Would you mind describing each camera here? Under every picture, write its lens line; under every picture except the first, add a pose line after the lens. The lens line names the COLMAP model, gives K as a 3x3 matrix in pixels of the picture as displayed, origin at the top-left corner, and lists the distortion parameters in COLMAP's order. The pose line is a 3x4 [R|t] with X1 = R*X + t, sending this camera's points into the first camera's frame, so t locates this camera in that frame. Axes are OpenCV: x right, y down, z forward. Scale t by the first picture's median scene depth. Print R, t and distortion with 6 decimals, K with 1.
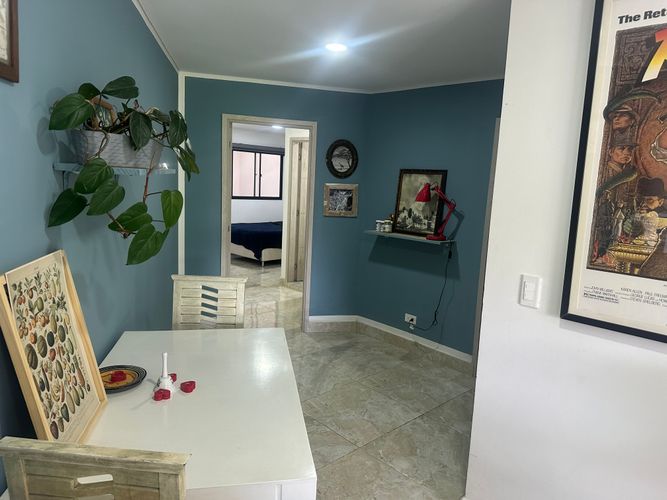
lens RADIAL K [[474.7, 0, 333.5], [0, 474.7, 250.0], [0, 0, 1]] dist [0.000112, -0.005315]
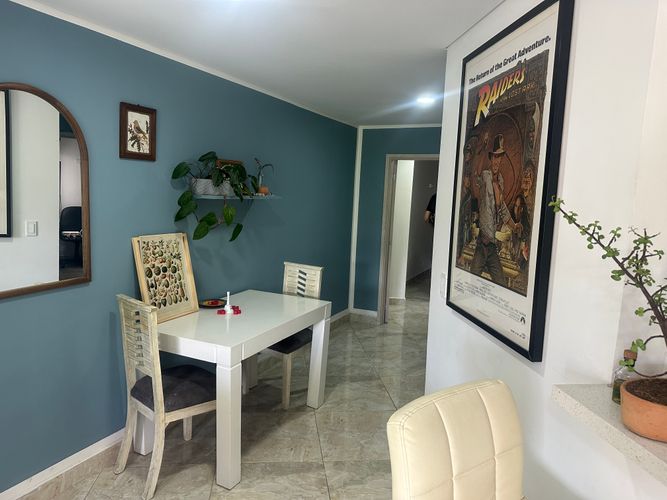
lens RADIAL K [[474.7, 0, 333.5], [0, 474.7, 250.0], [0, 0, 1]] dist [0.000112, -0.005315]
pose [[0.796547, 0.056982, -0.601885, 1.114042], [-0.092730, 0.995283, -0.028495, 0.064850], [0.597422, 0.078510, 0.798074, -0.272142]]
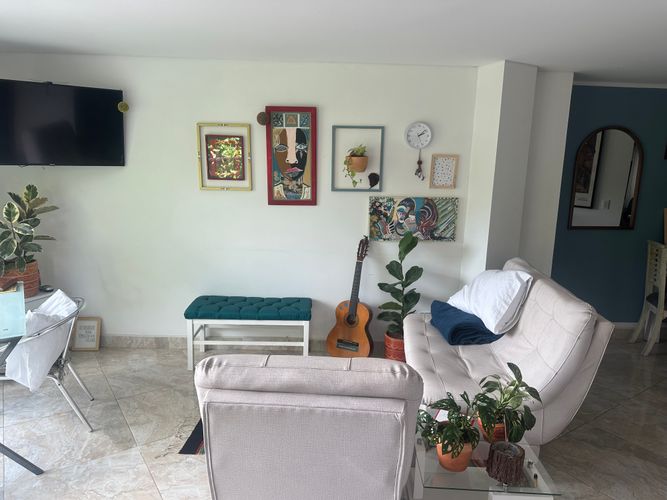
lens RADIAL K [[474.7, 0, 333.5], [0, 474.7, 250.0], [0, 0, 1]] dist [0.000112, -0.005315]
pose [[-0.127086, 0.123361, -0.984191, 2.914451], [-0.183753, 0.972133, 0.145577, 0.236459], [0.974723, 0.199349, -0.100877, -1.096953]]
